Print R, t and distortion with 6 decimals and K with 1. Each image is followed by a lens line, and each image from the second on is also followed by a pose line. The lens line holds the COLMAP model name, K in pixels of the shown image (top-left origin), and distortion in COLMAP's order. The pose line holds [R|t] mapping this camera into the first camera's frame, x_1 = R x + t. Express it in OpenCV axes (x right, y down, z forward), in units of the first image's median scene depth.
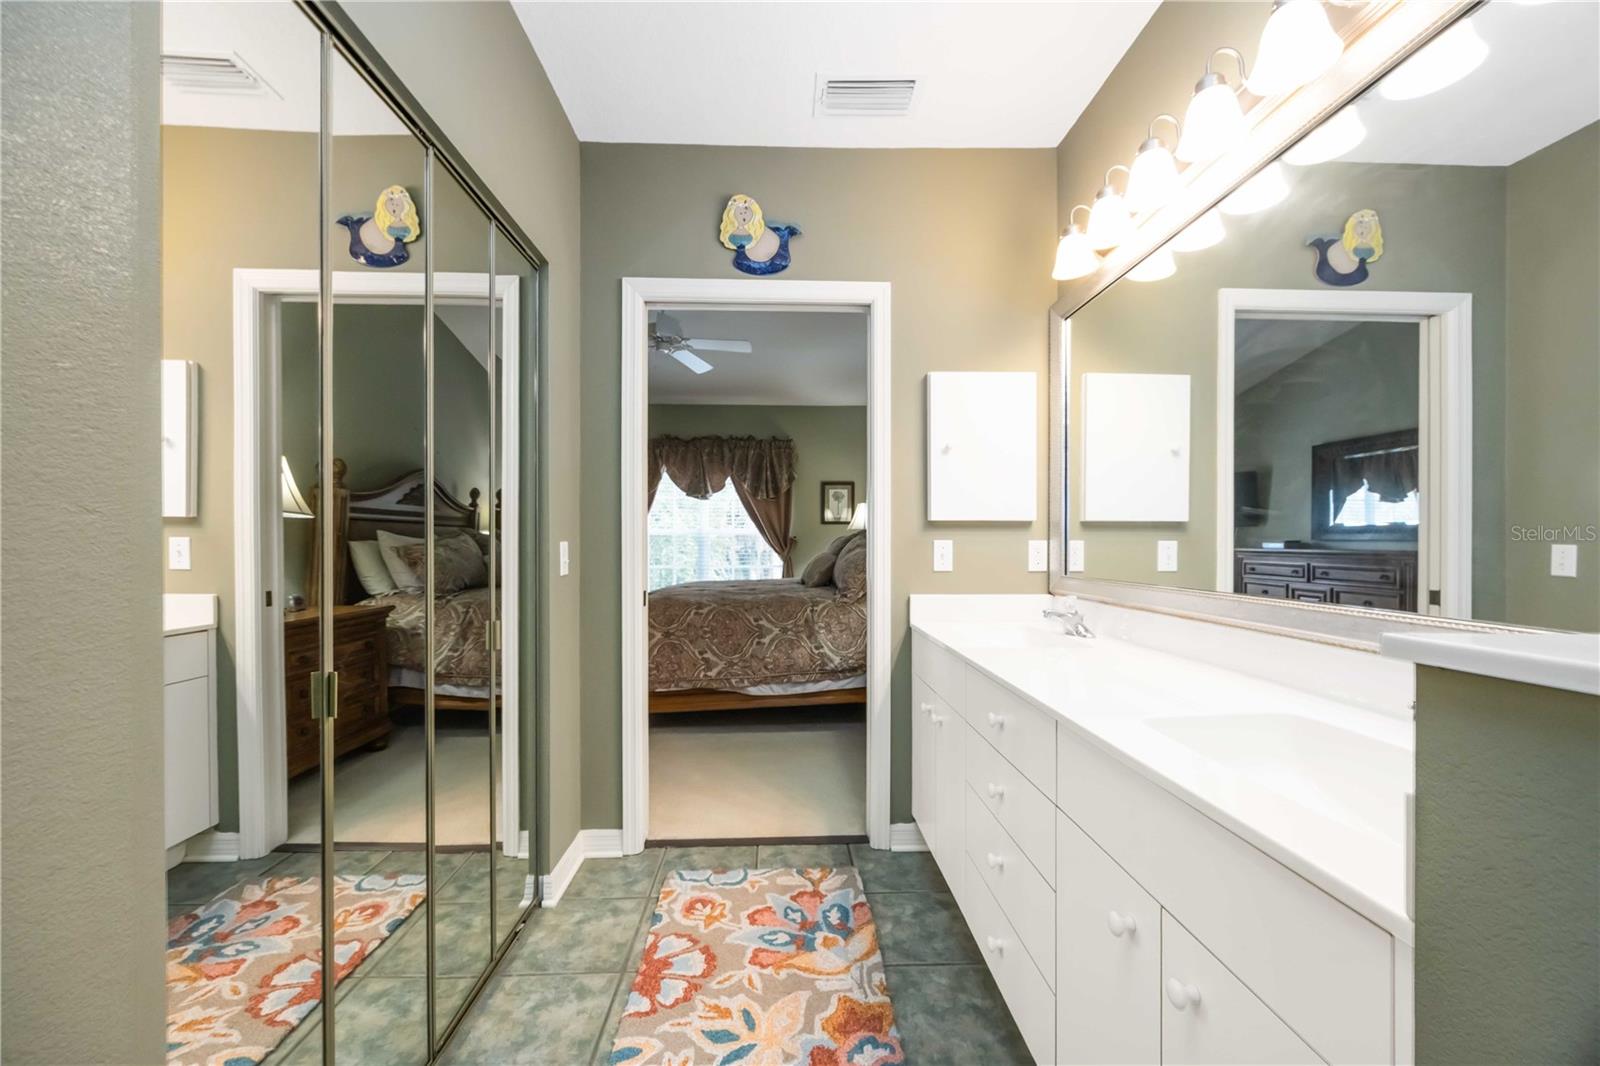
lens RADIAL K [[612.2, 0, 796.3], [0, 612.2, 542.4], [0, 0, 1]] dist [-0.005110, 0.000929]
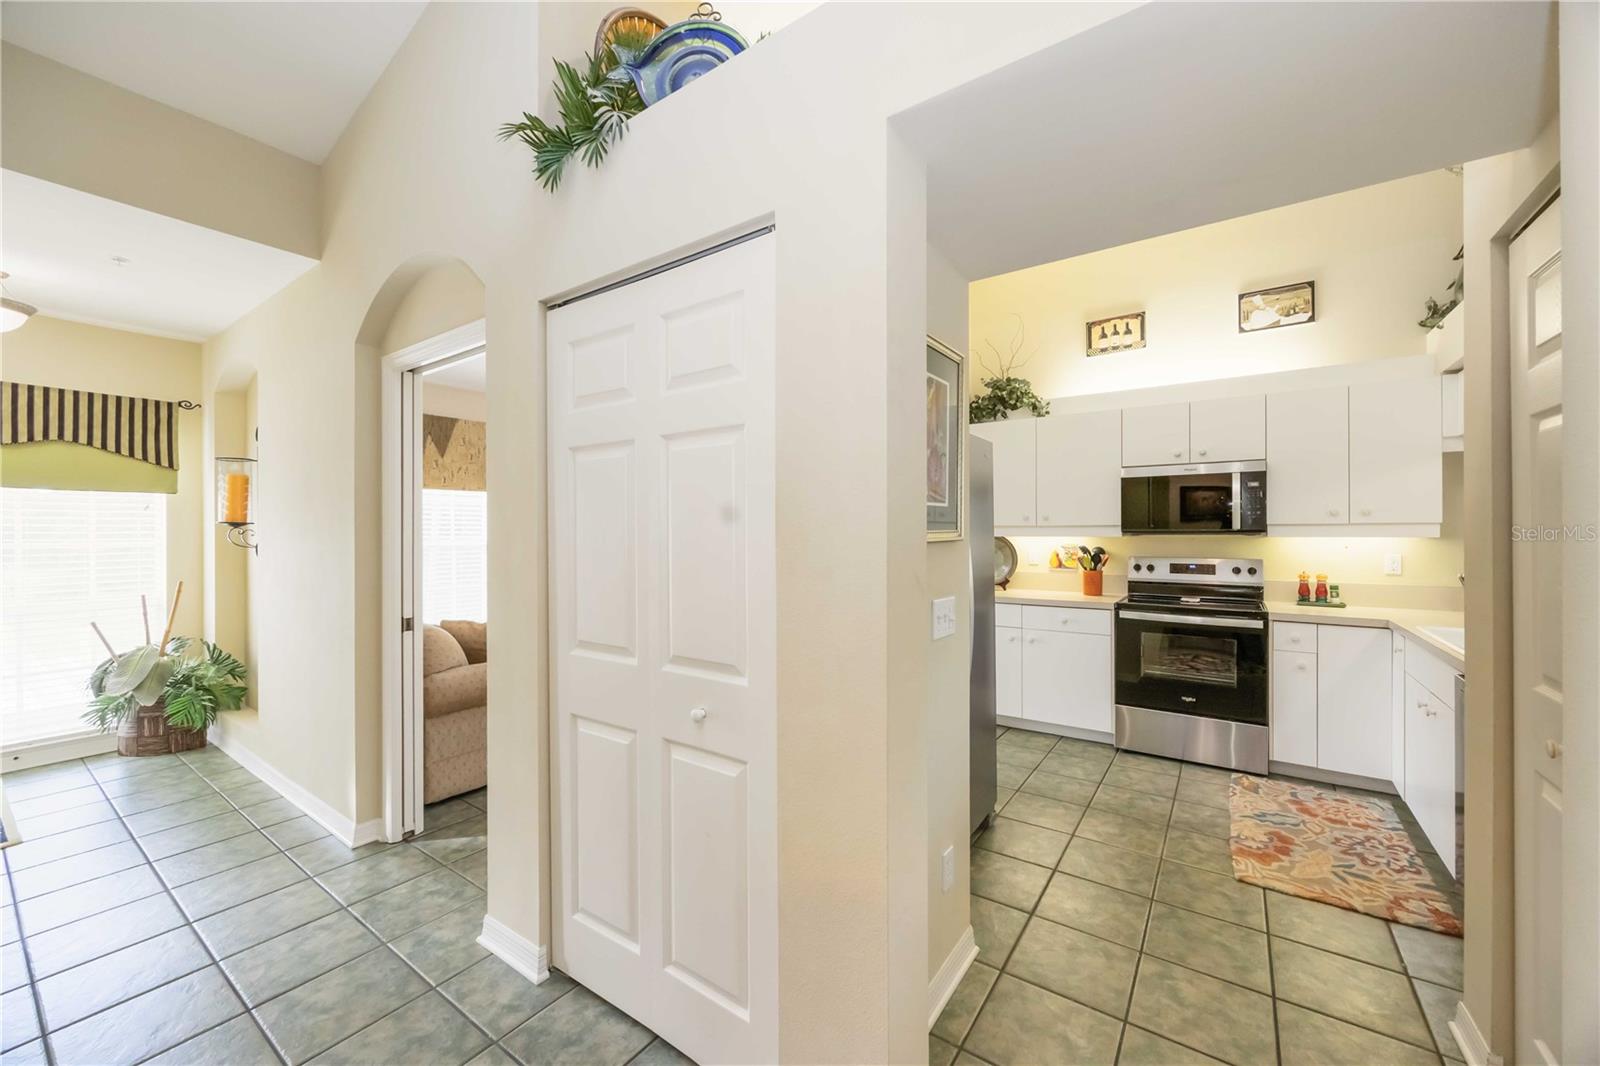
lens RADIAL K [[612.2, 0, 803.5], [0, 612.2, 530.3], [0, 0, 1]] dist [-0.005110, 0.000929]
pose [[-0.800935, 0.000228, 0.598752, 0.093276], [-0.000112, 1.000000, -0.000531, -0.151713], [-0.598752, -0.000492, -0.800935, 3.130845]]
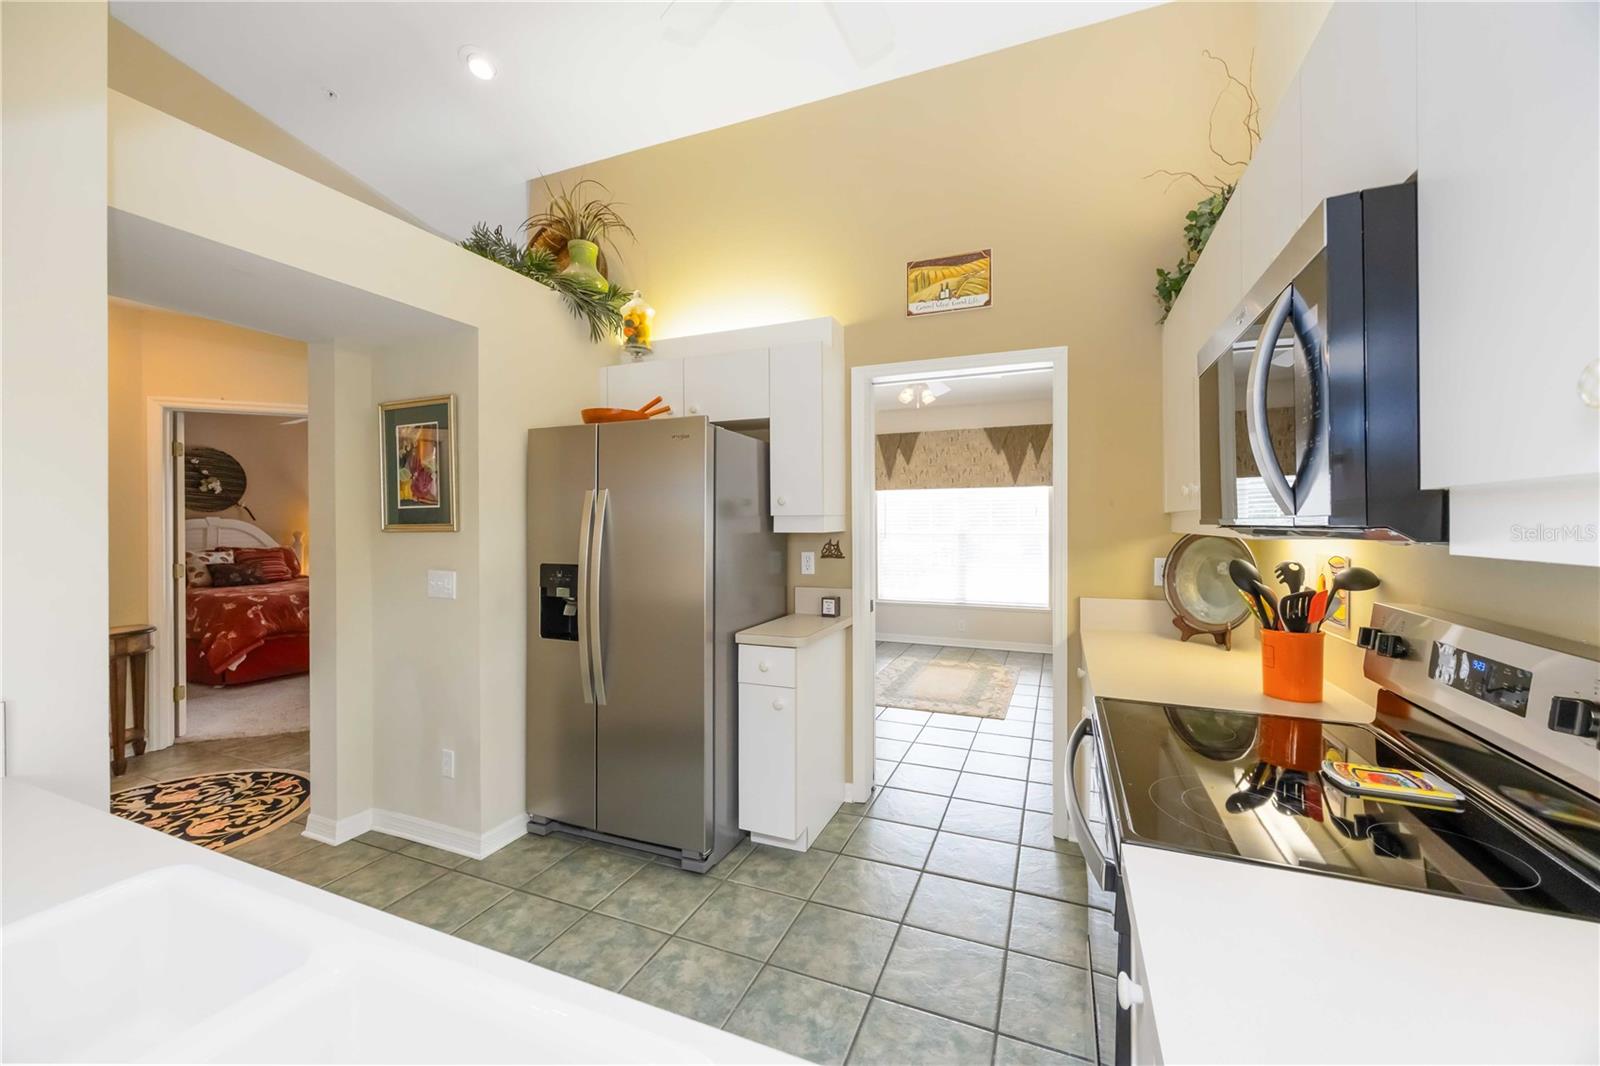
lens RADIAL K [[612.2, 0, 805.2], [0, 612.2, 522.0], [0, 0, 1]] dist [-0.005110, 0.000929]
pose [[0.405151, -0.001142, 0.914249, -0.585399], [0.003526, 0.999994, -0.000313, -0.152776], [-0.914243, 0.003351, 0.405152, 0.310947]]
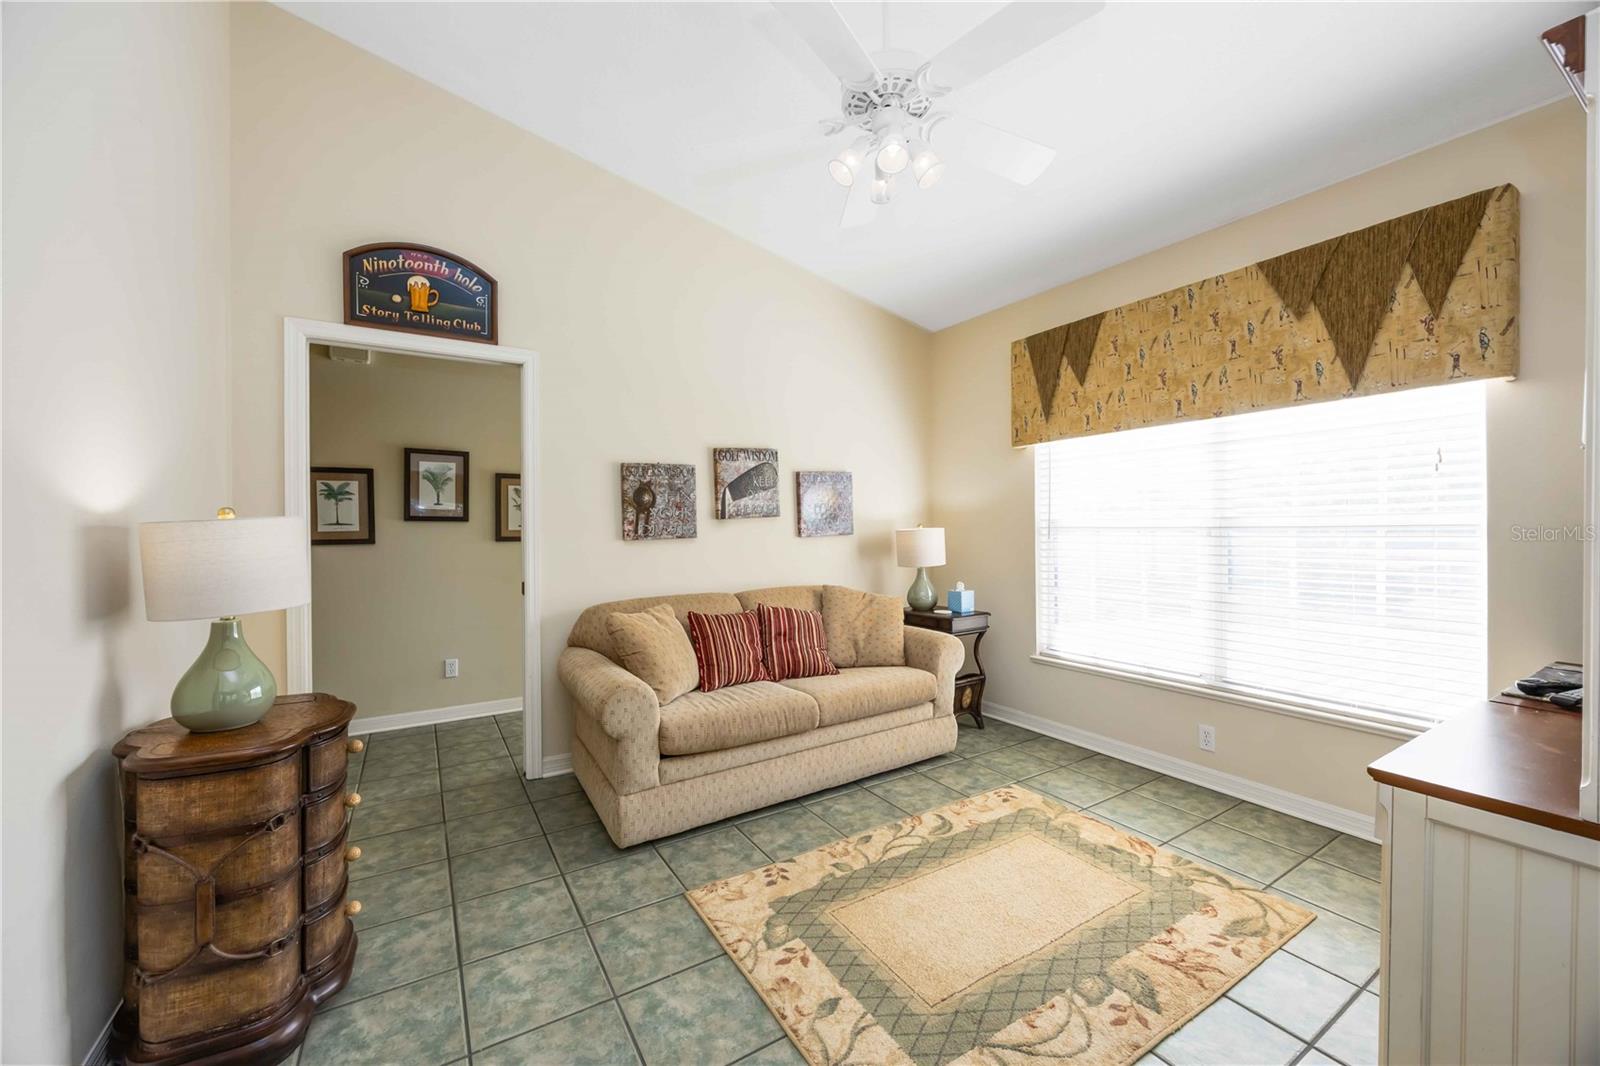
lens RADIAL K [[612.2, 0, 786.4], [0, 612.2, 530.1], [0, 0, 1]] dist [-0.005110, 0.000929]
pose [[0.867836, -0.009877, 0.496752, 1.937352], [0.009637, 0.999949, 0.003046, -0.068650], [-0.496757, 0.002143, 0.867887, 0.062355]]
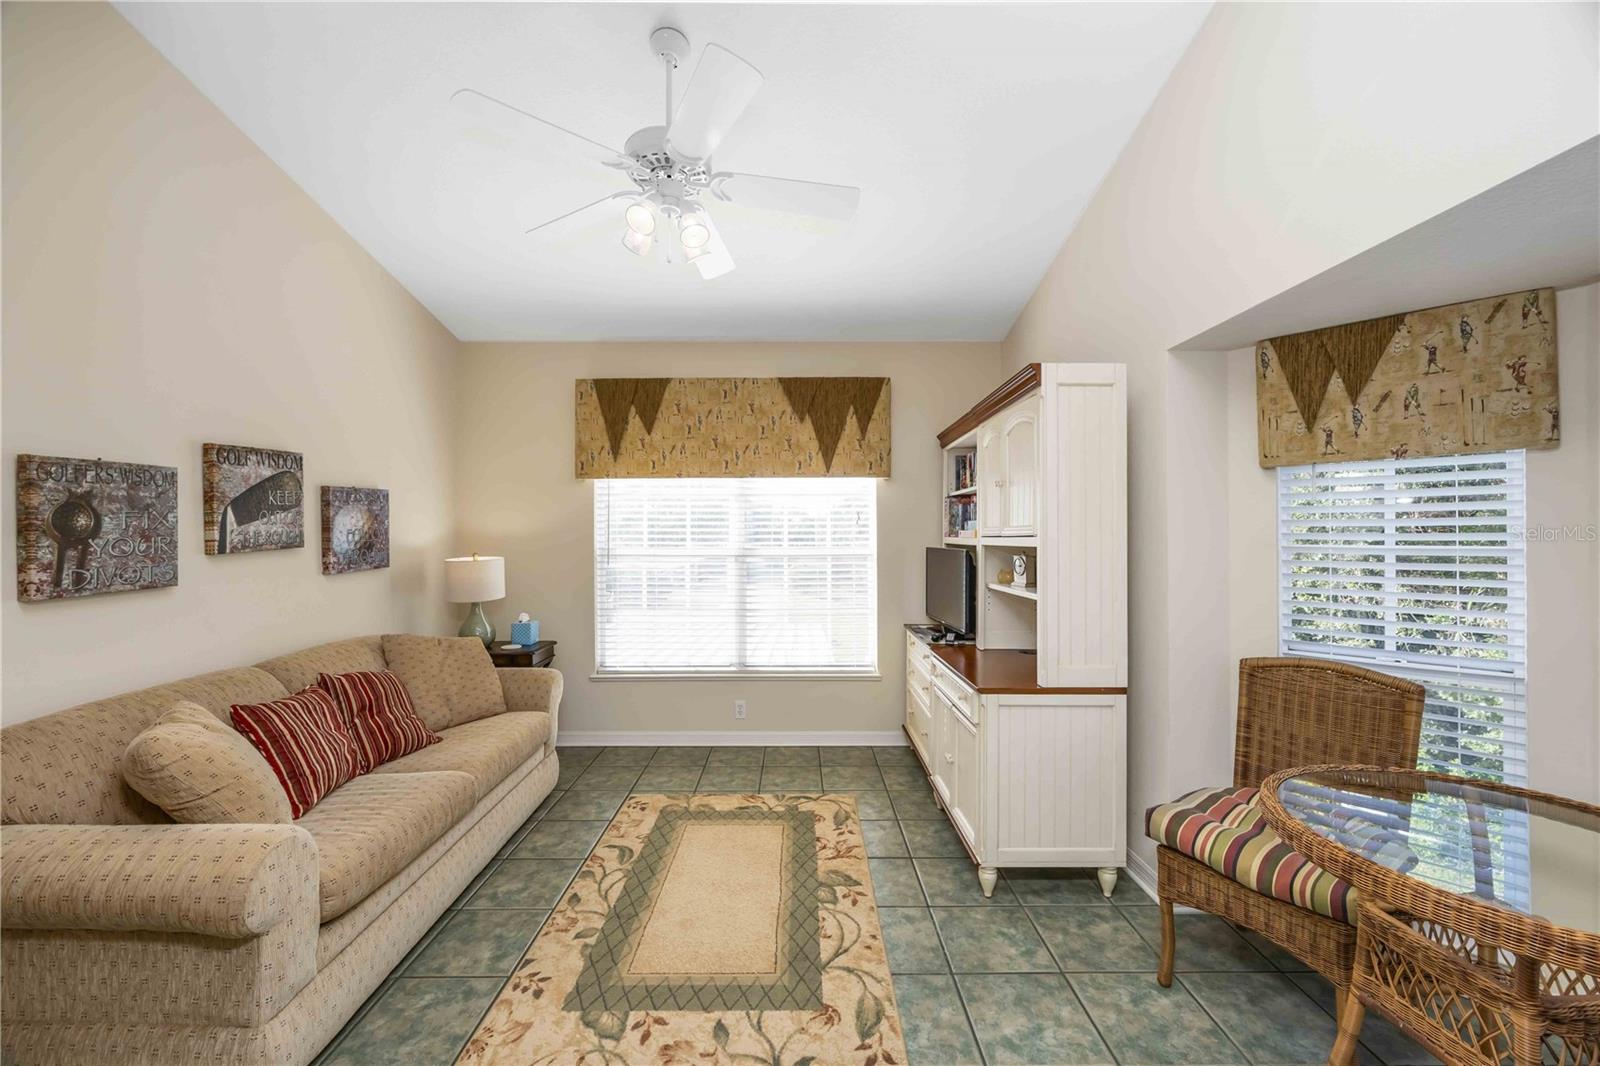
lens RADIAL K [[612.2, 0, 796.6], [0, 612.2, 528.2], [0, 0, 1]] dist [-0.005110, 0.000929]
pose [[0.020147, 0.008415, 0.999762, 1.380487], [0.004041, 0.999956, -0.008498, -0.156026], [-0.999789, 0.004211, 0.020112, 0.797463]]
